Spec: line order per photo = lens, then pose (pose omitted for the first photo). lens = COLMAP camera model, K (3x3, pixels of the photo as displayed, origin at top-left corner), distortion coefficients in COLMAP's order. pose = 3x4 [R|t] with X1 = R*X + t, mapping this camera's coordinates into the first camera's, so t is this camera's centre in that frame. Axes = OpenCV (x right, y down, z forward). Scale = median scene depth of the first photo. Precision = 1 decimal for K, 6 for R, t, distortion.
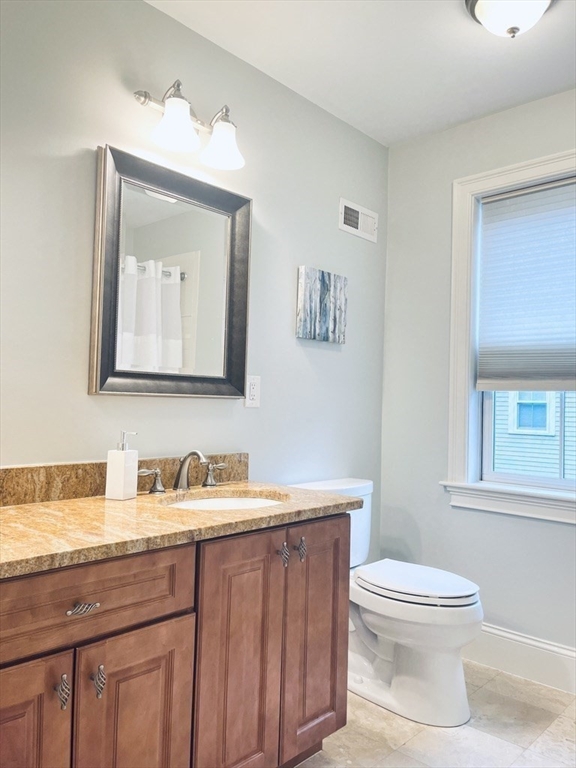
lens RADIAL K [[589.0, 0, 289.2], [0, 589.0, 385.6], [0, 0, 1]] dist [0.062320, -0.075587]
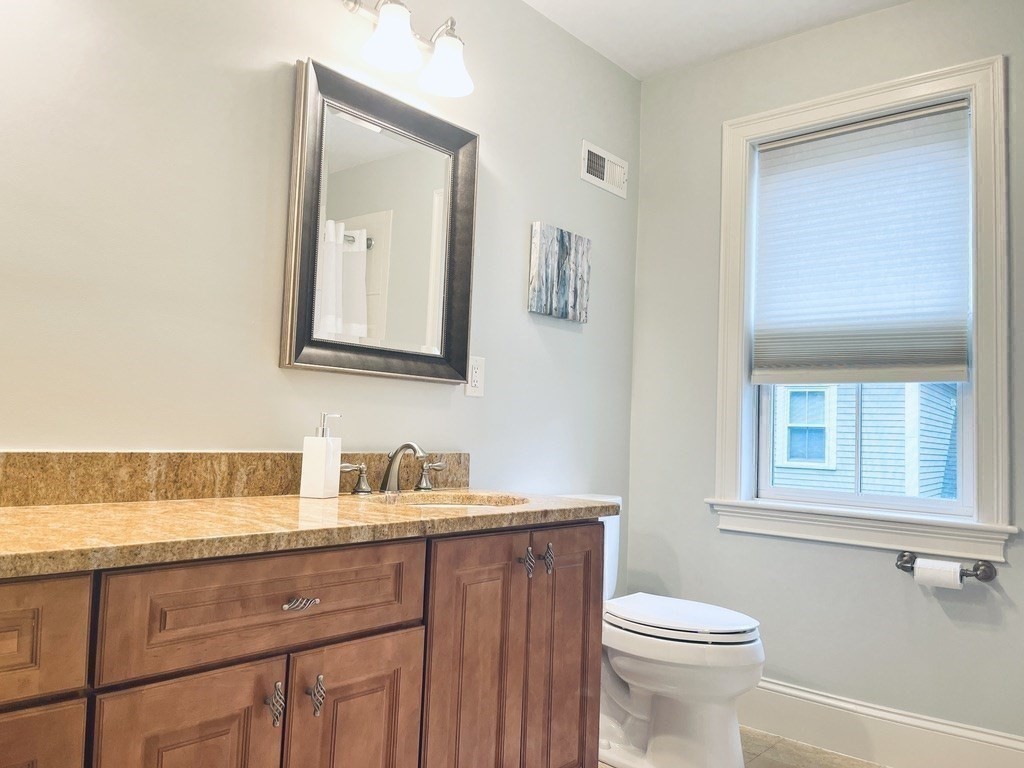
lens RADIAL K [[785.3, 0, 511.9], [0, 785.3, 383.5], [0, 0, 1]] dist [0.062320, -0.075587]
pose [[0.999314, 0.012484, 0.034873, -0.057451], [-0.011403, 0.999454, -0.031024, 0.060062], [-0.035241, 0.030605, 0.998910, -0.064550]]
